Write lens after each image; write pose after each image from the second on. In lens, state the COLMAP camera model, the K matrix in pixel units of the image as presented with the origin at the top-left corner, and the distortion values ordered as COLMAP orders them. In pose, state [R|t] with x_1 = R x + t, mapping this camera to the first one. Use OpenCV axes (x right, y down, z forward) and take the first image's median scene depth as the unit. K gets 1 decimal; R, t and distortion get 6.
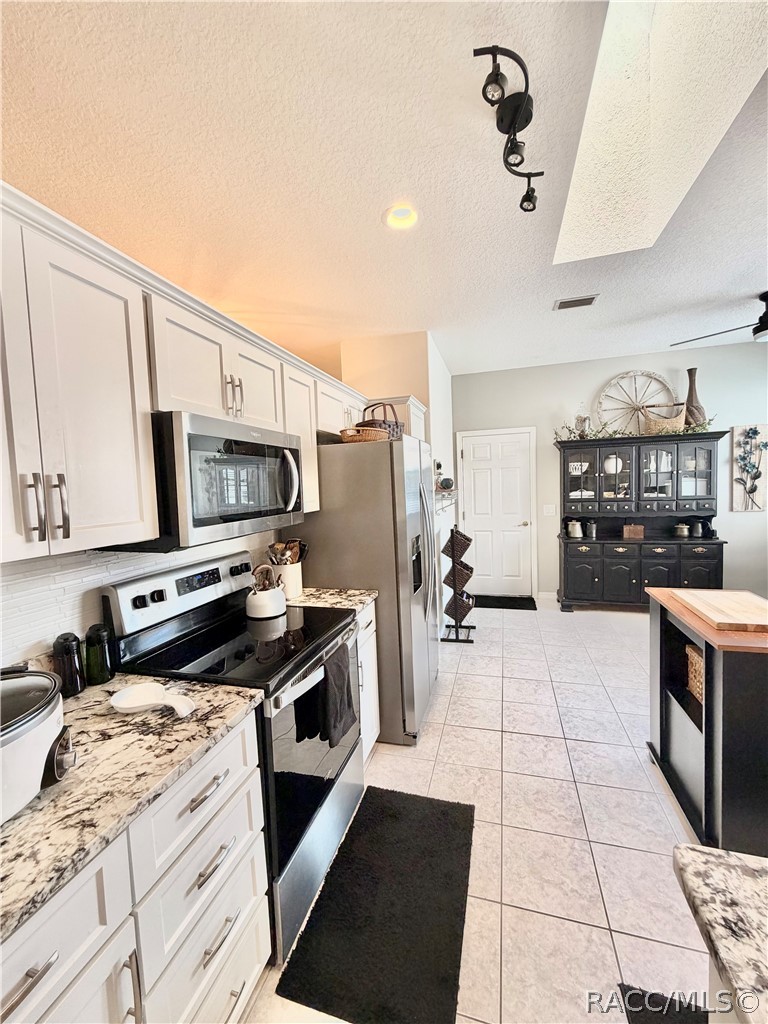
lens RADIAL K [[410.3, 0, 386.3], [0, 410.3, 510.9], [0, 0, 1]] dist [0.003647, 0.000040]
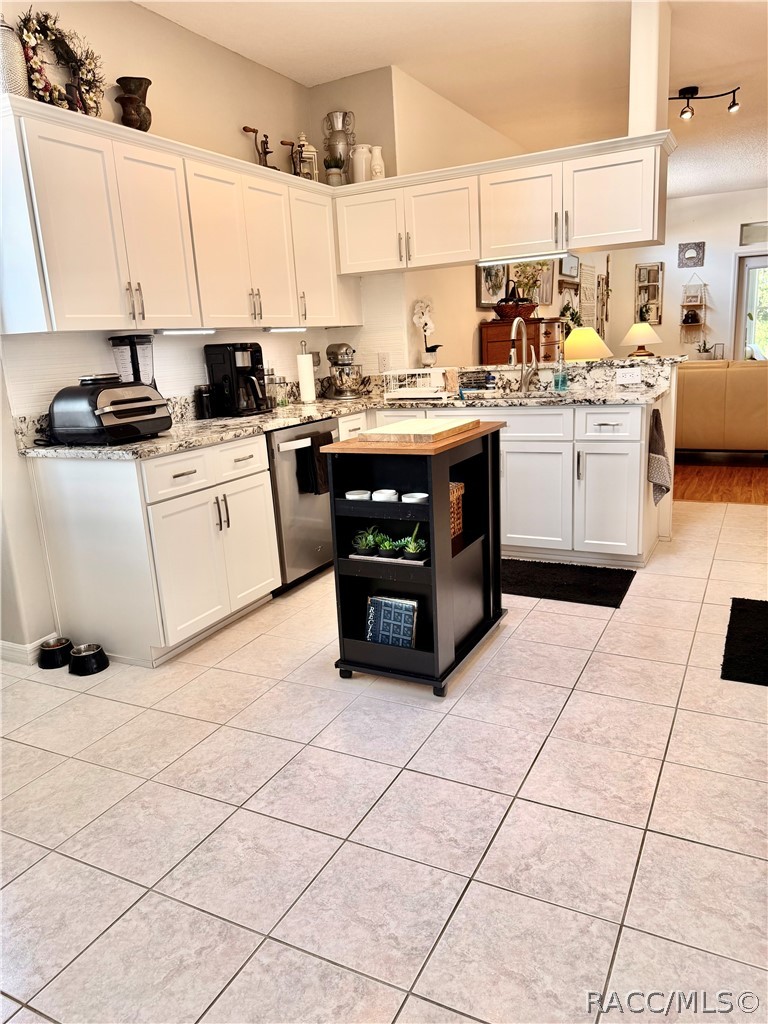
lens RADIAL K [[727.3, 0, 379.6], [0, 727.3, 512.9], [0, 0, 1]] dist [0.039075, -0.038406]
pose [[-0.976448, 0.039233, 0.212156, 0.232689], [0.099781, 0.953965, 0.282832, -0.021212], [-0.191293, 0.297340, -0.935412, 1.008344]]
